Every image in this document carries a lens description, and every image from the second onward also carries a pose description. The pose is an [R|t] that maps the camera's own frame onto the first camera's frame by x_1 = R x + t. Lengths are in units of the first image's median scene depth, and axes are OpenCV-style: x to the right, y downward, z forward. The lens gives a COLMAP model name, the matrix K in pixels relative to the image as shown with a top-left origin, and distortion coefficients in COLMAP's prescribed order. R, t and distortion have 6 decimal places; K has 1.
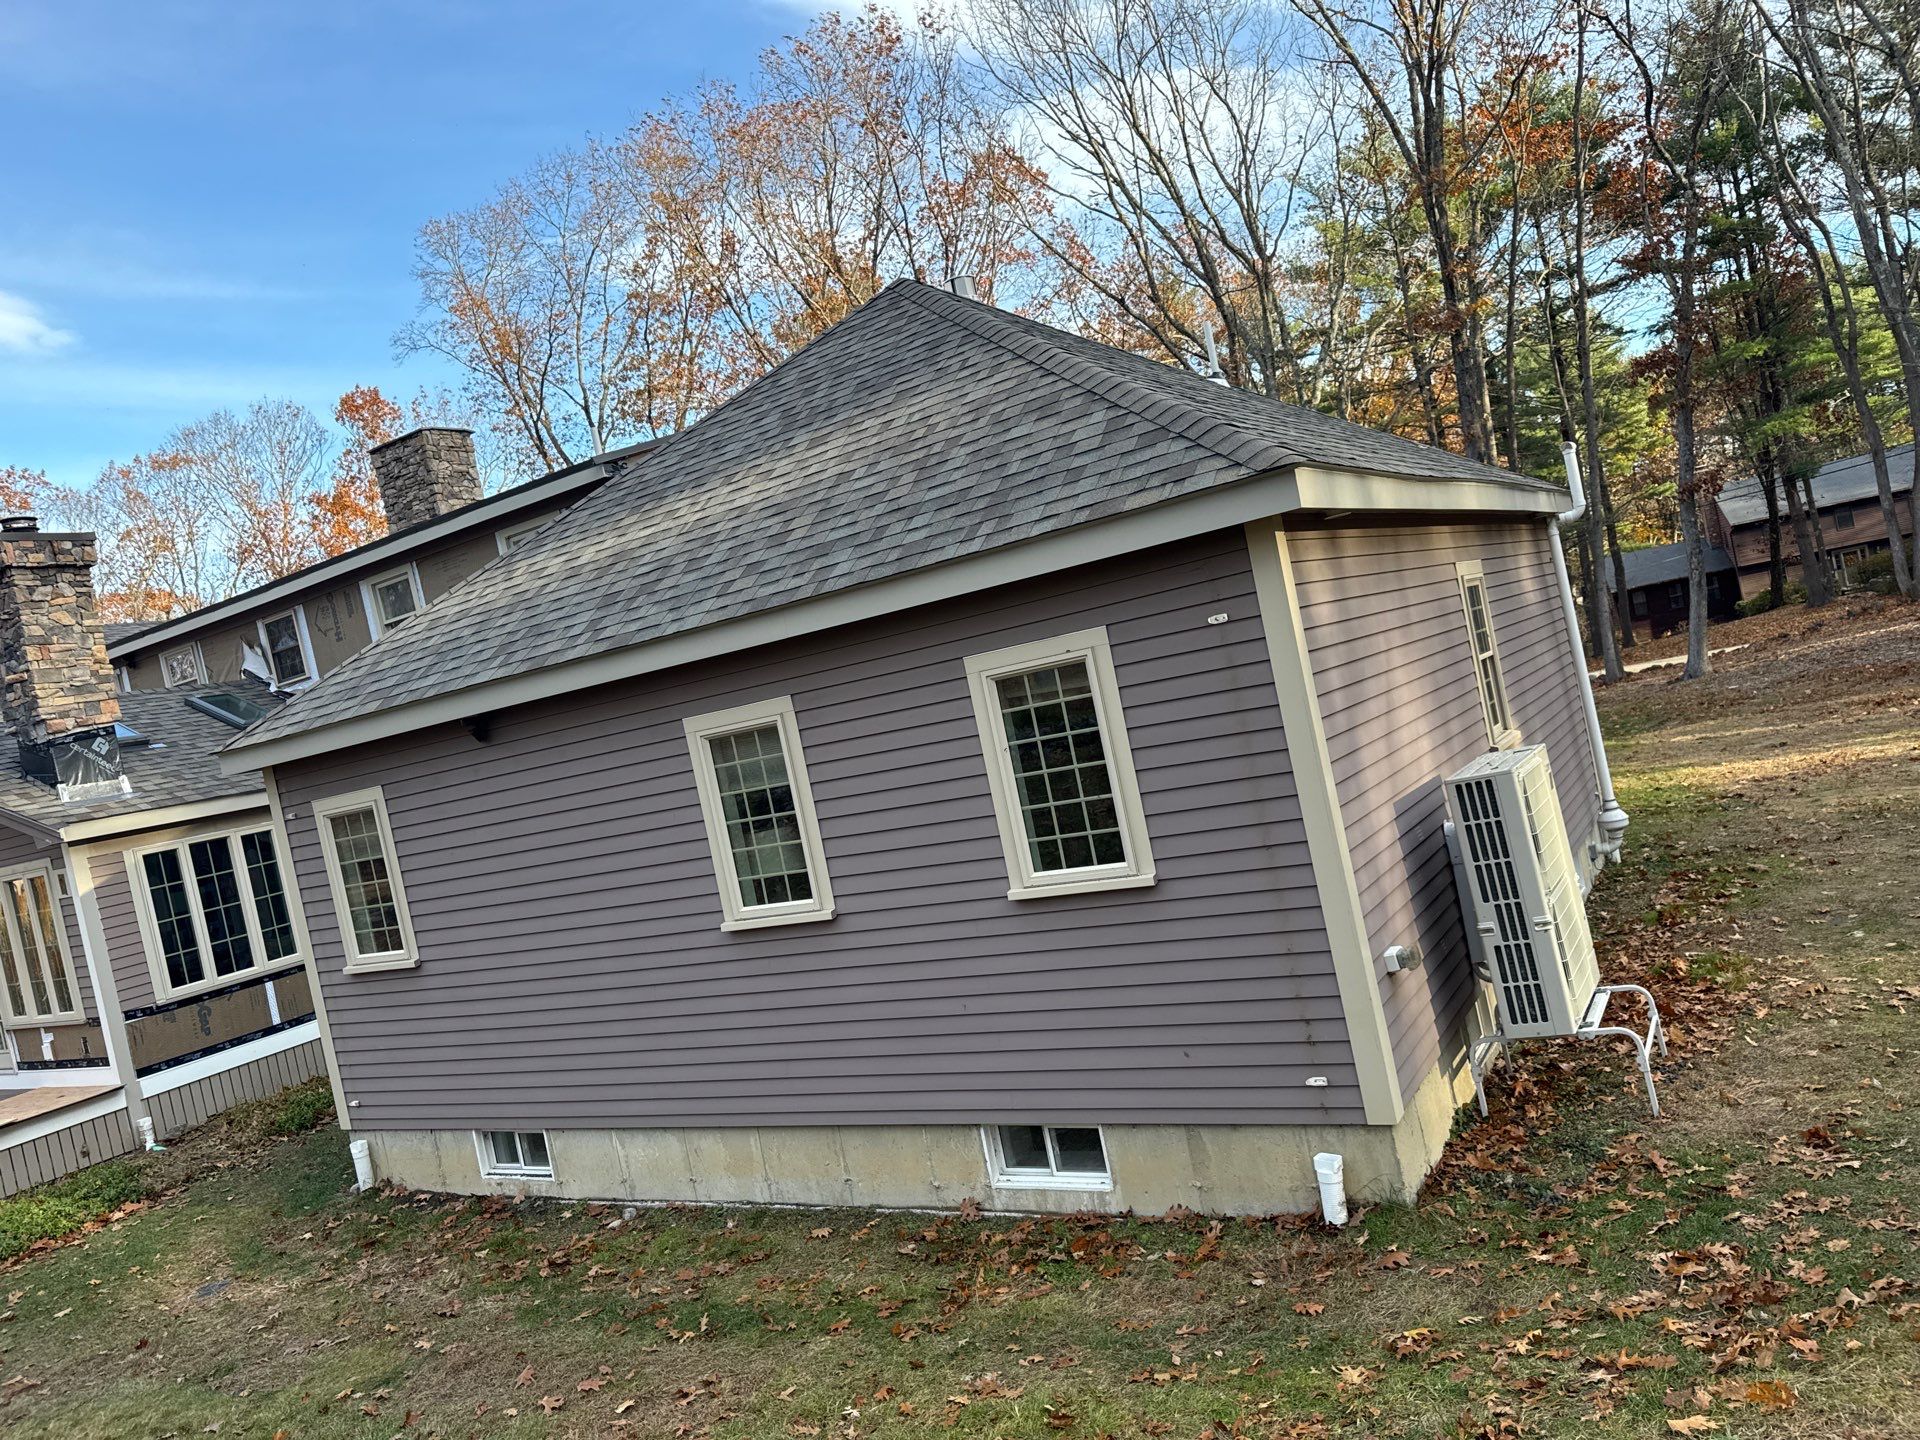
lens RADIAL K [[1354.1, 0, 960.0], [0, 1354.1, 720.0], [0, 0, 1]] dist [-0.021975, 0.003856]
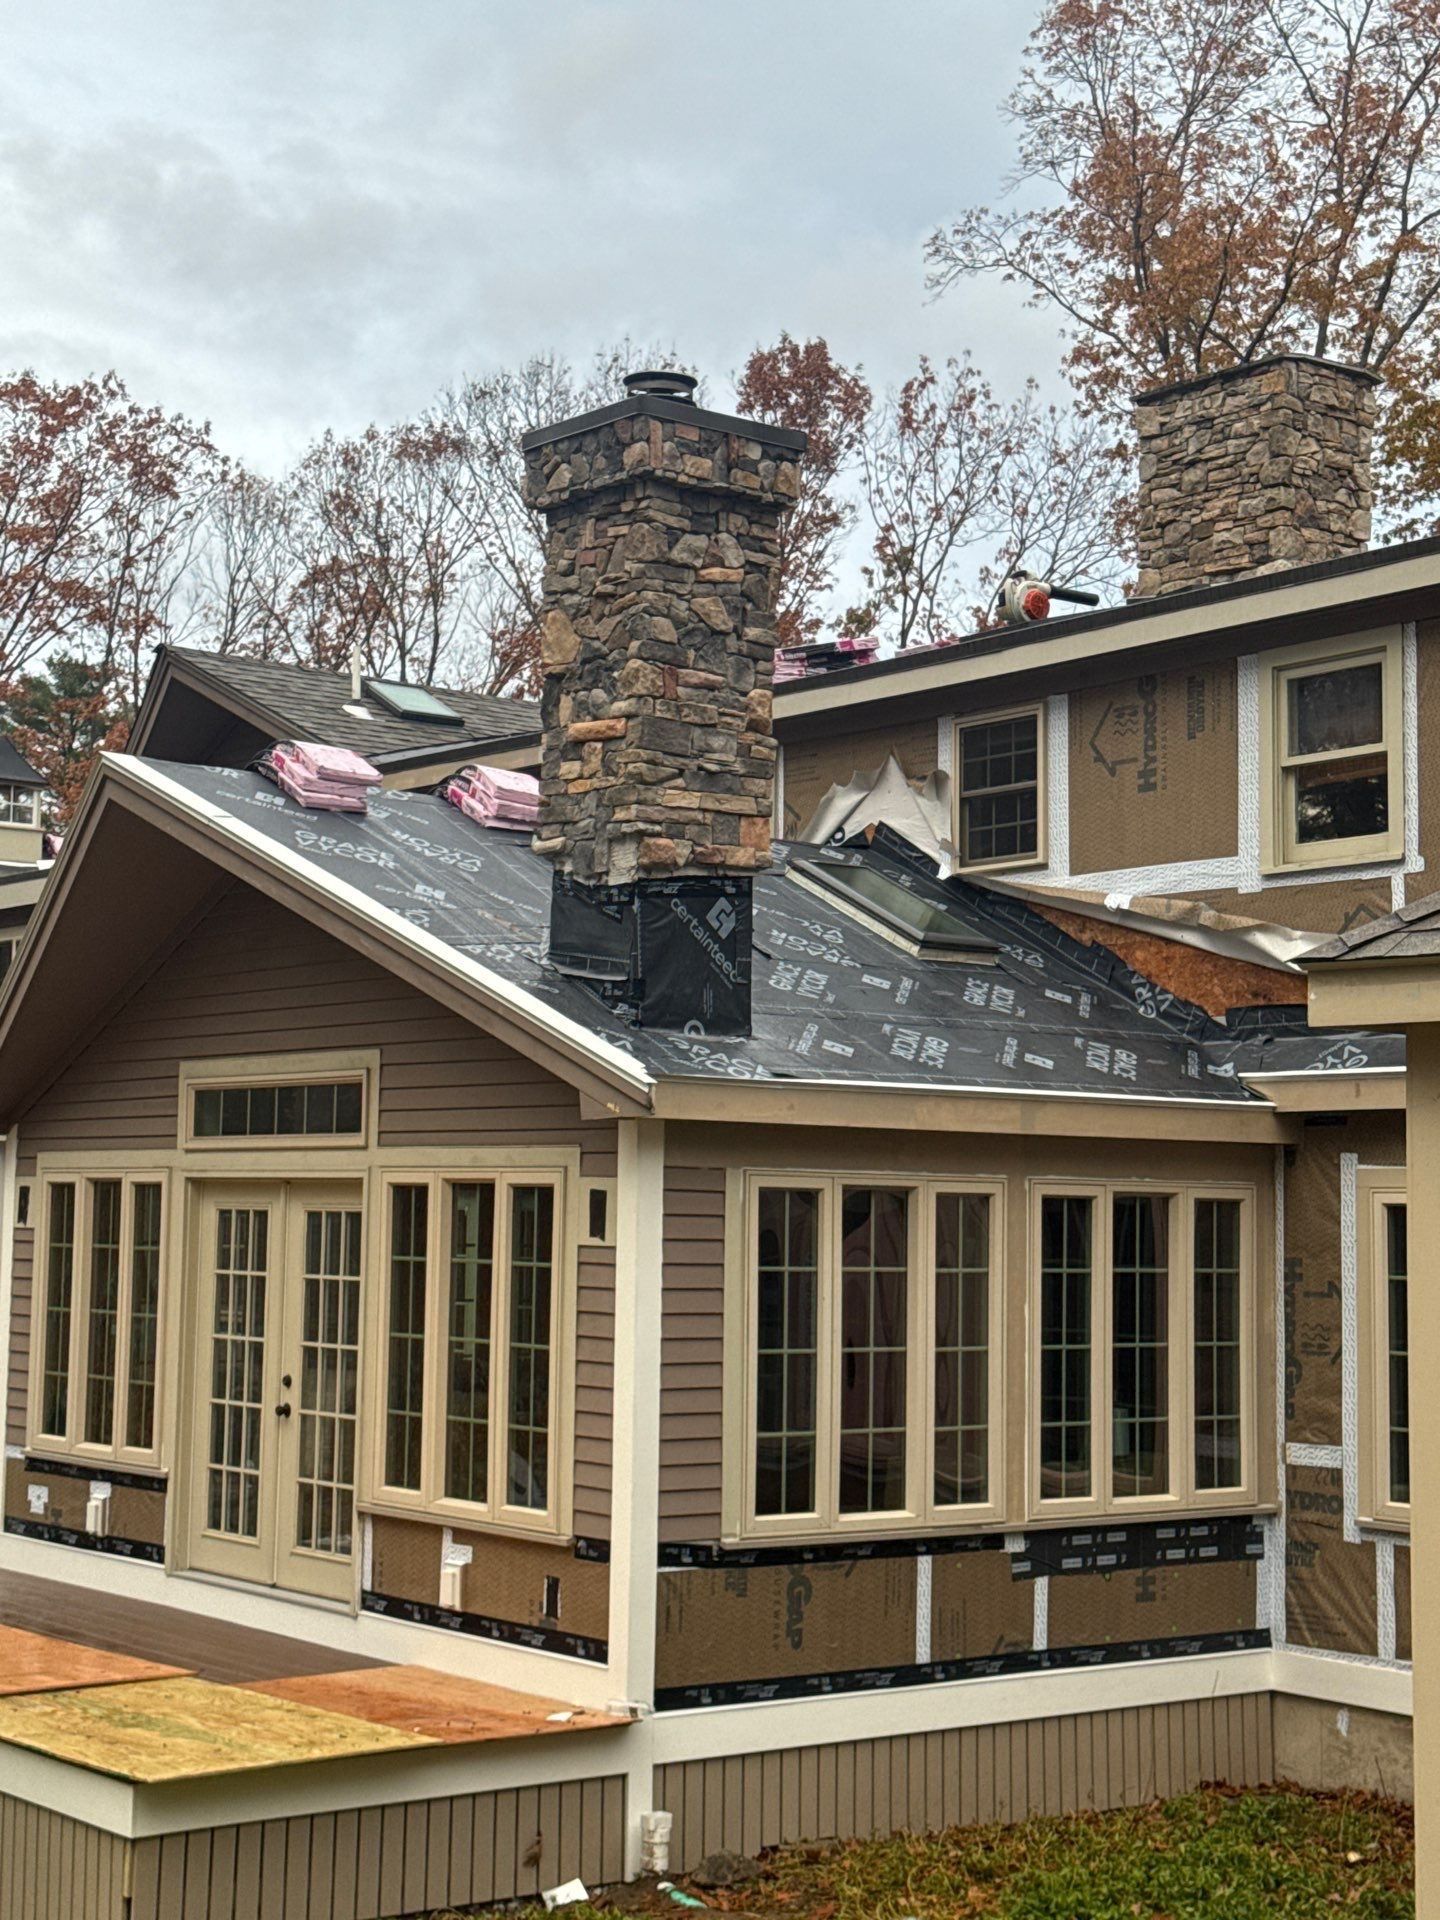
lens RADIAL K [[3005.5, 0, 720.0], [0, 3005.5, 960.0], [0, 0, 1]] dist [0.126252, 0.008661]
pose [[0.905709, 0.184128, -0.381821, -0.266319], [-0.209544, 0.977462, -0.025689, 0.056669], [0.368486, 0.103275, 0.923879, 0.109290]]
